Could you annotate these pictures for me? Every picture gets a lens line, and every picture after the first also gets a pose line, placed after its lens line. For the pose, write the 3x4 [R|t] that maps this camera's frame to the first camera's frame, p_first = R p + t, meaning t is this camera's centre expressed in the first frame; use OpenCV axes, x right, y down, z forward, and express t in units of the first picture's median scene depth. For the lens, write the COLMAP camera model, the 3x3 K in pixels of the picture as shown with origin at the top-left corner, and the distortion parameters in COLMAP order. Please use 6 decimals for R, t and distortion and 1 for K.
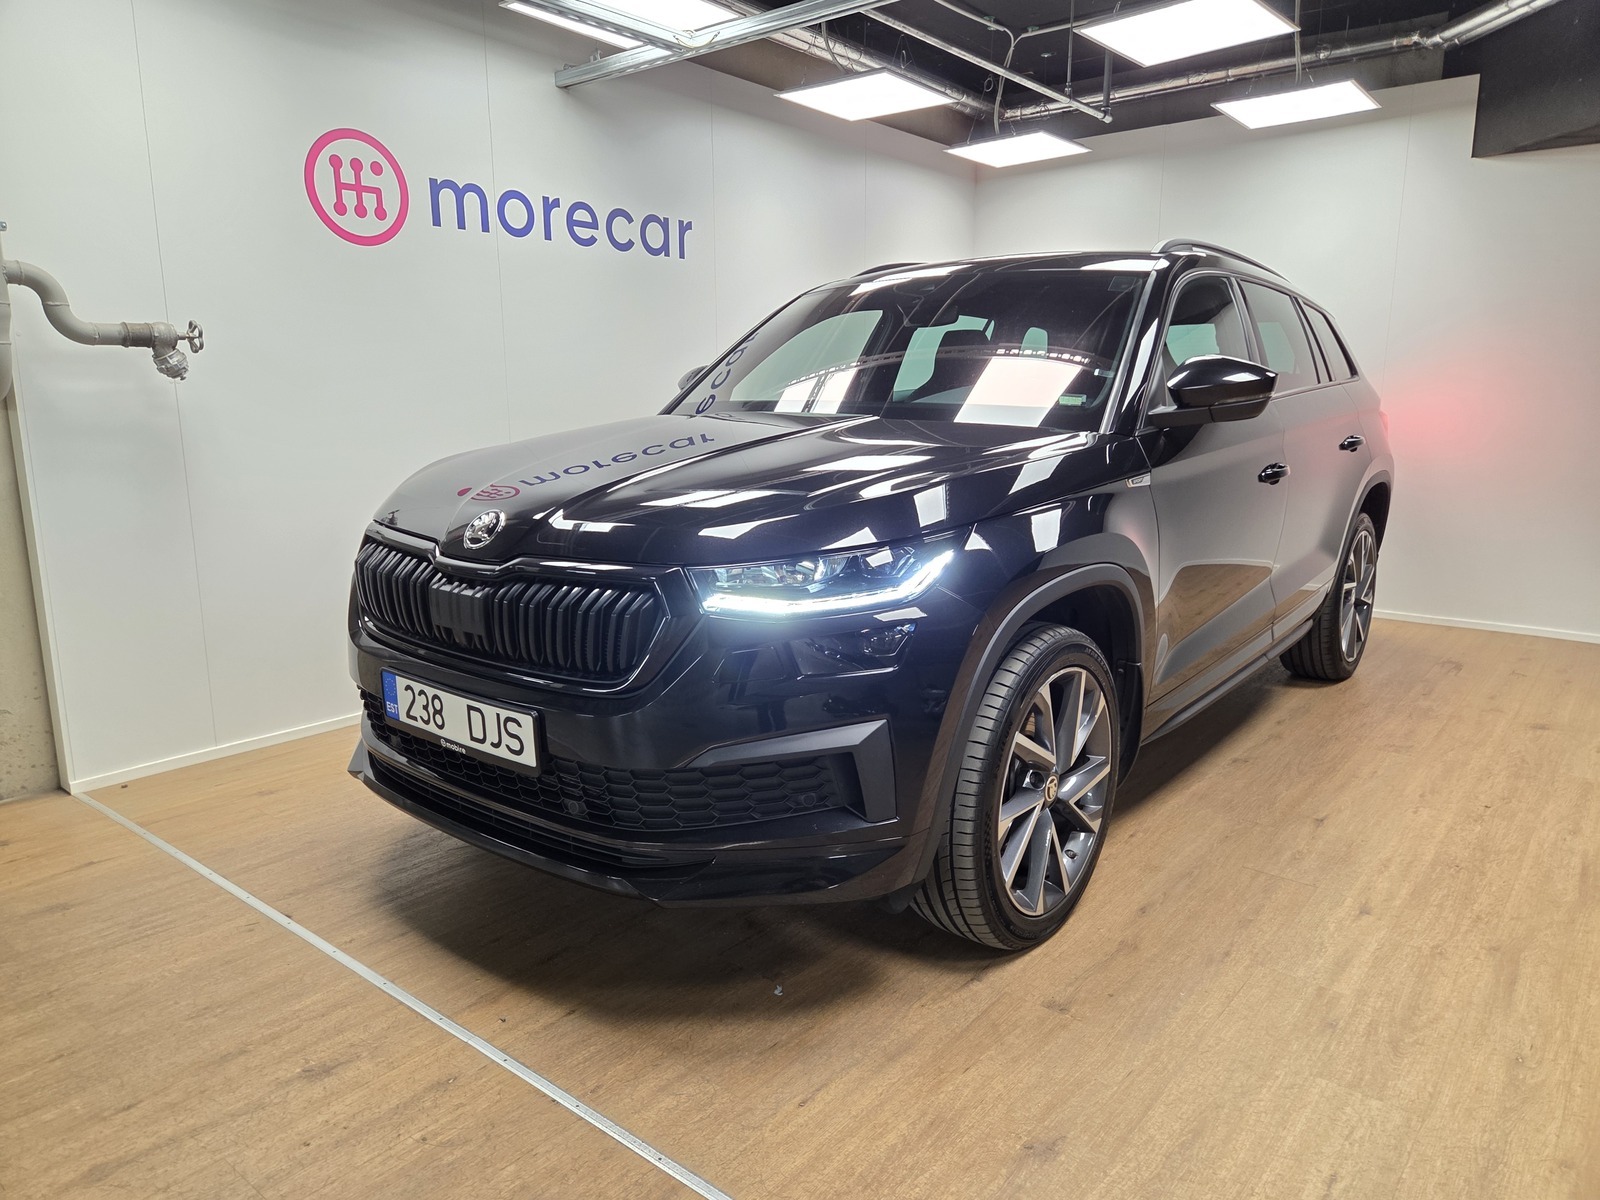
lens RADIAL K [[1087.5, 0, 800.0], [0, 1087.5, 600.0], [0, 0, 1]] dist [0.041421, -0.004957]
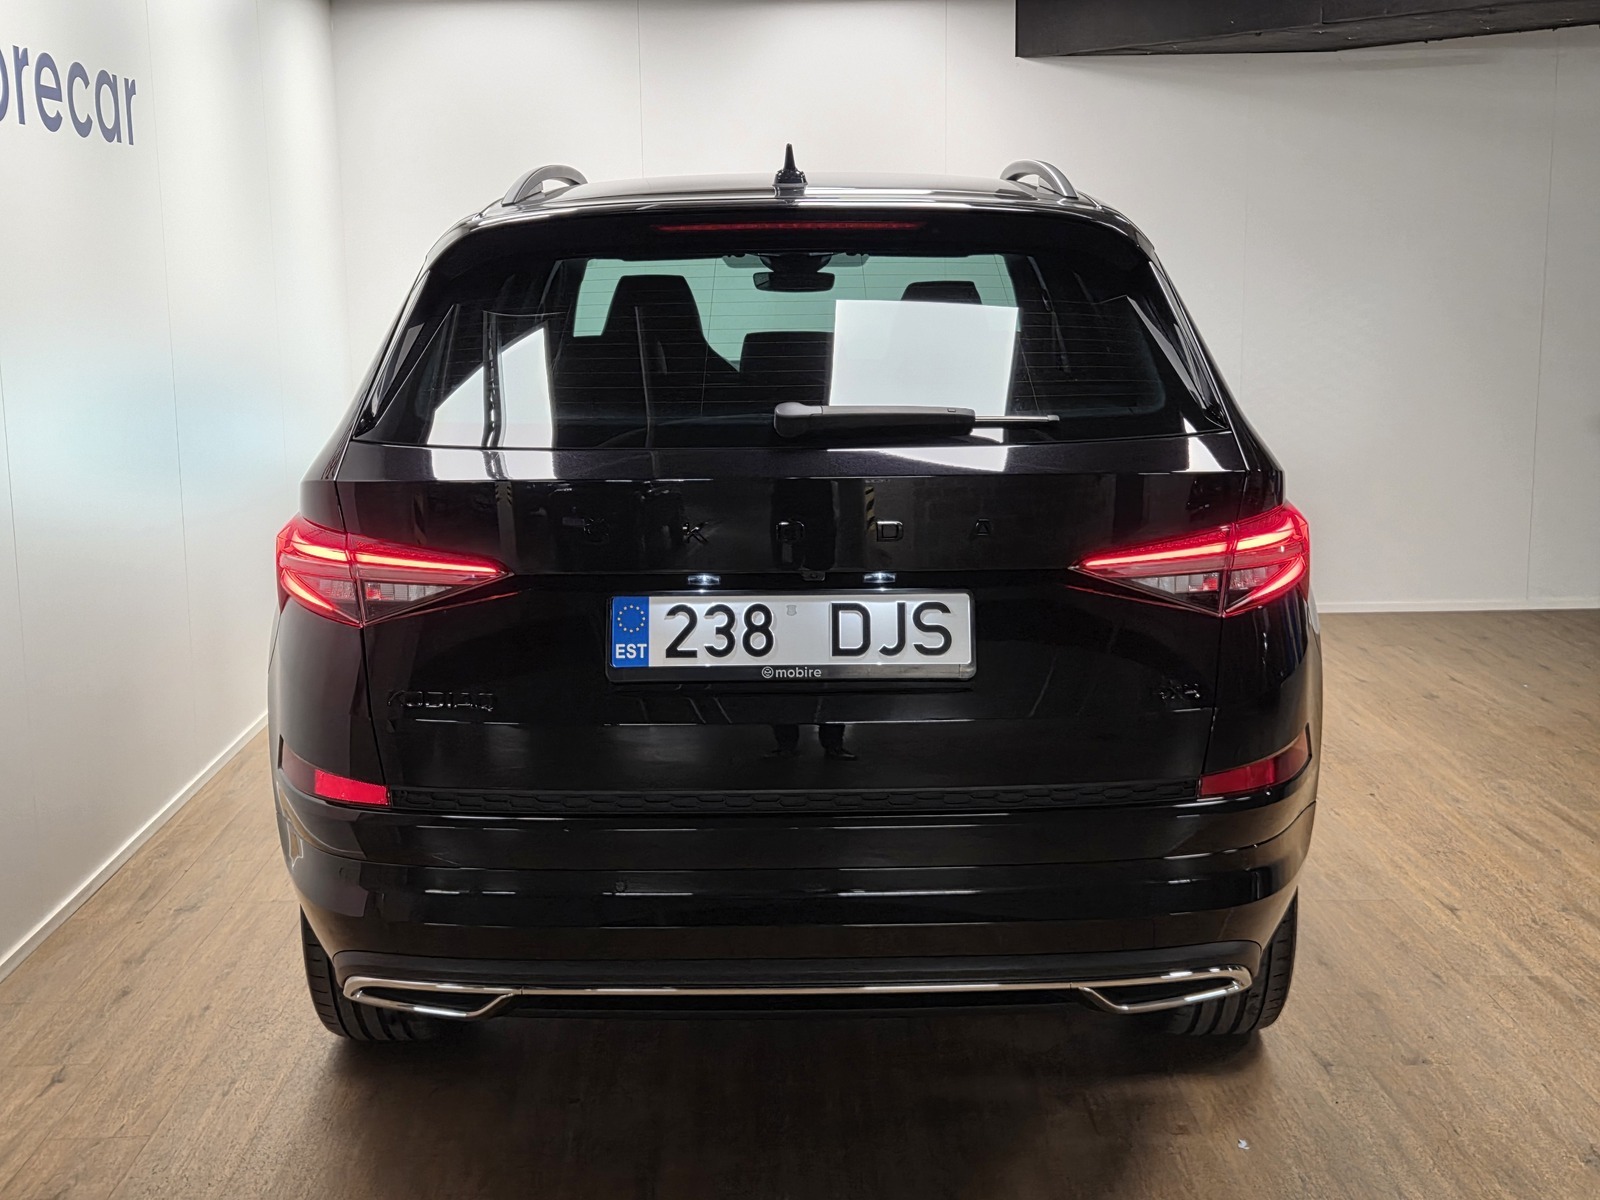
lens RADIAL K [[1937.9, 0, 800.0], [0, 1937.9, 600.0], [0, 0, 1]] dist [0.060182, -0.085200]
pose [[0.757994, -0.119959, 0.641135, -0.788612], [0.133124, 0.990704, 0.027977, -0.090542], [-0.638532, 0.064144, 0.766918, 0.020191]]
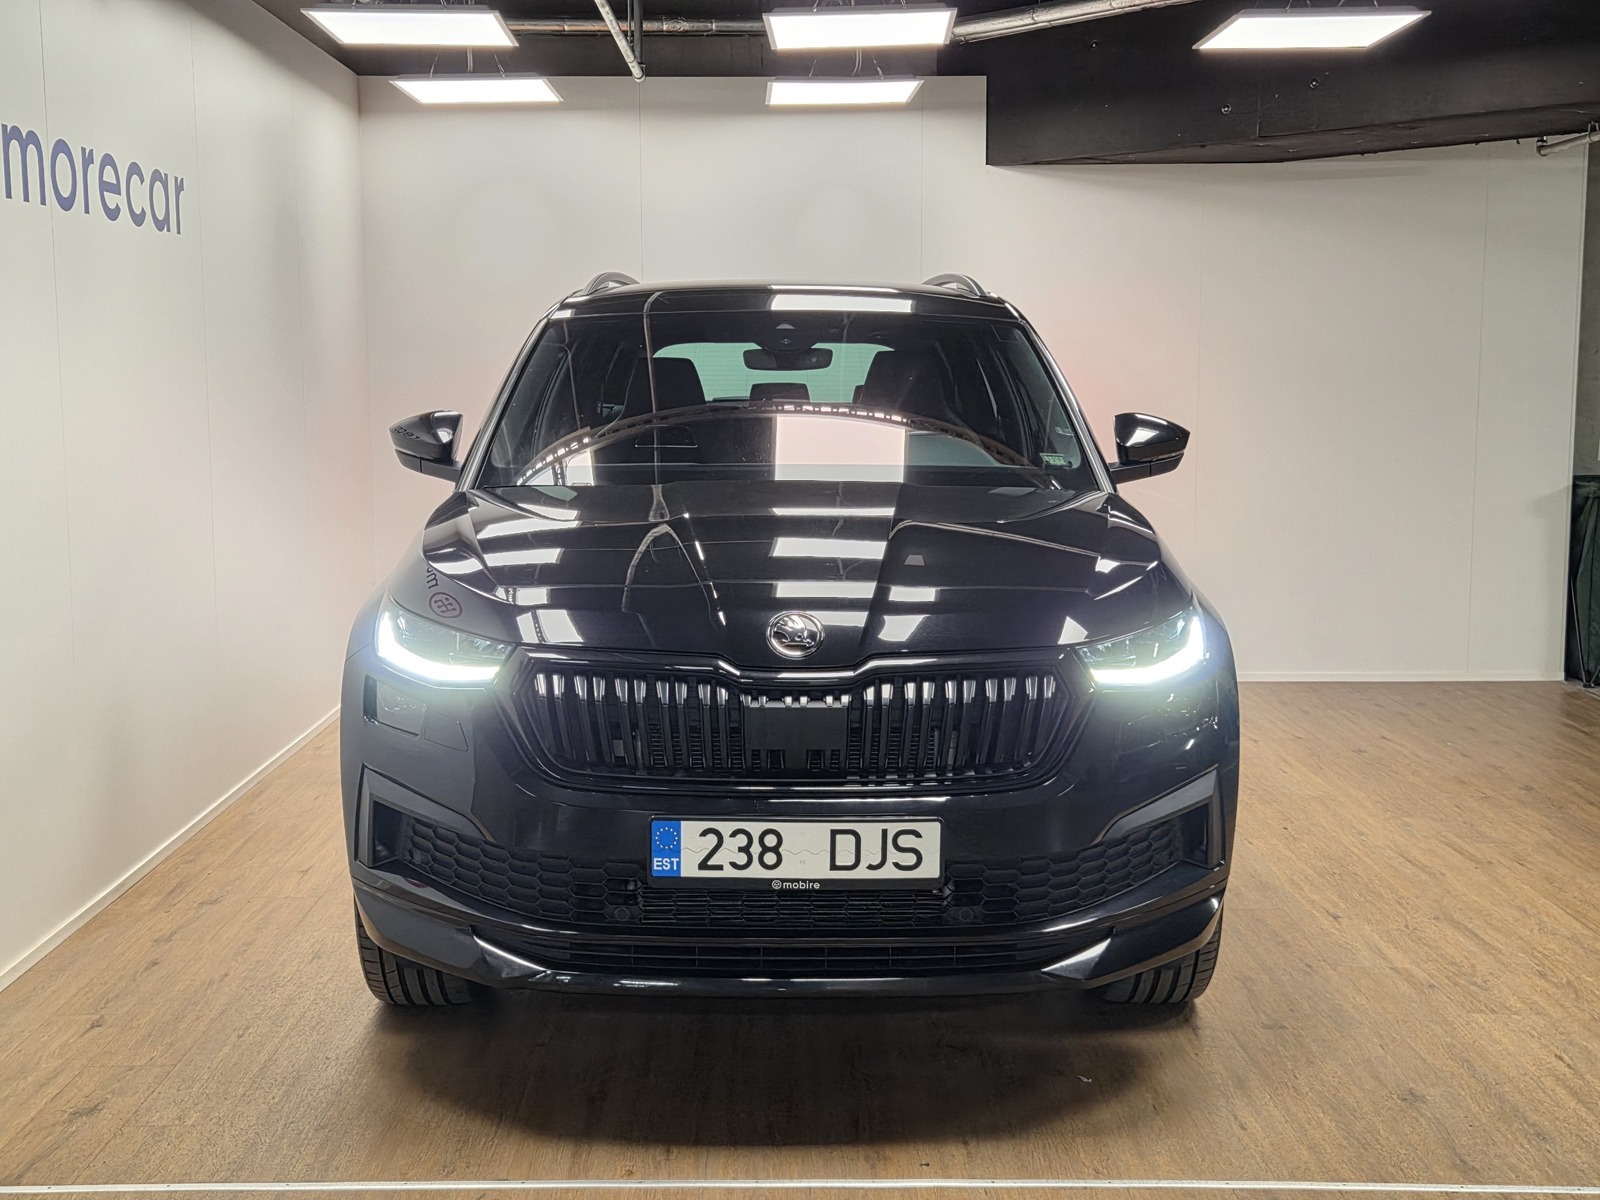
lens RADIAL K [[1955.7, 0, 800.0], [0, 1955.7, 600.0], [0, 0, 1]] dist [0.031388, 0.023221]
pose [[0.767318, -0.076986, 0.636628, -0.874719], [0.122539, 0.992076, -0.027725, -0.032463], [-0.629450, 0.099285, 0.770672, -0.155203]]
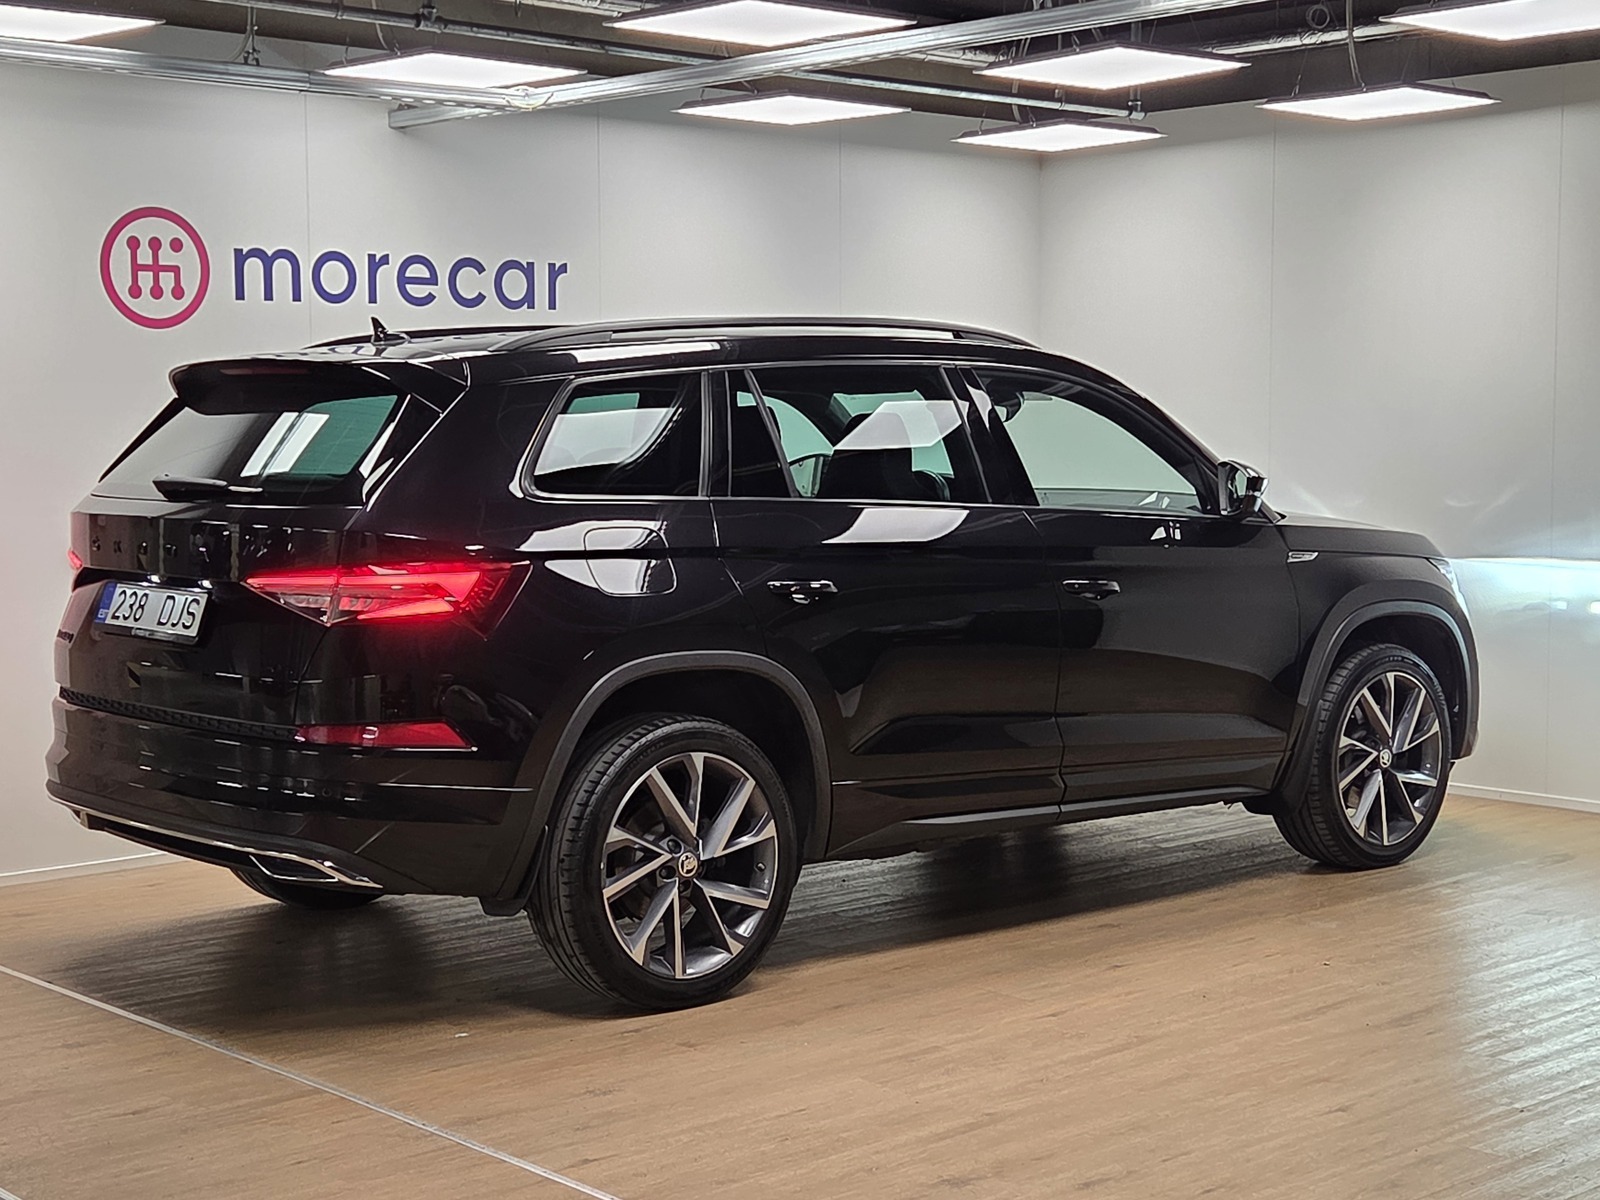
lens RADIAL K [[2506.8, 0, 800.0], [0, 2506.8, 600.0], [0, 0, 1]] dist [0.003237, 0.546192]
pose [[0.991141, 0.010453, -0.132400, 0.463395], [-0.025151, 0.993632, -0.109834, 0.129856], [0.130409, 0.112191, 0.985092, -1.086415]]
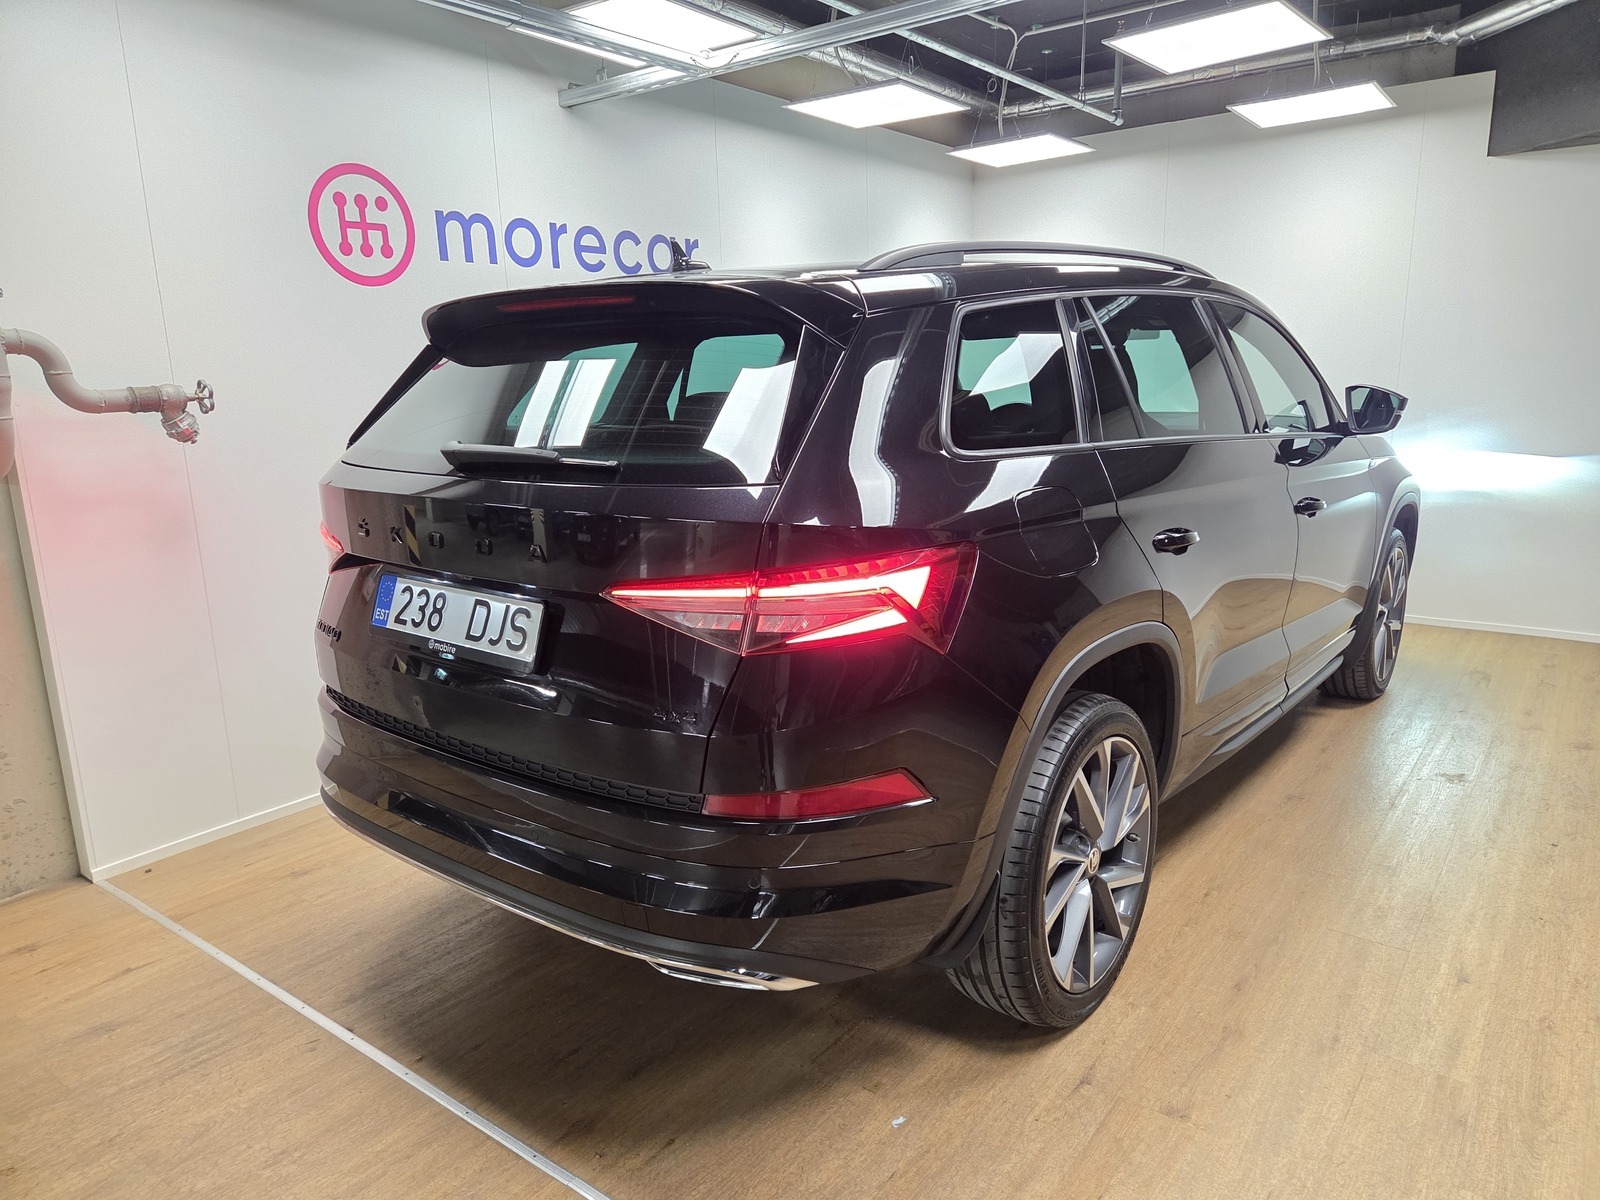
lens RADIAL K [[1085.8, 0, 798.0], [0, 1085.8, 607.2], [0, 0, 1]] dist [0.038847, -0.004175]
pose [[0.999161, -0.029325, 0.028595, -0.072884], [0.028496, 0.999174, 0.028958, -0.071415], [-0.029421, -0.028119, 0.999172, 0.039679]]
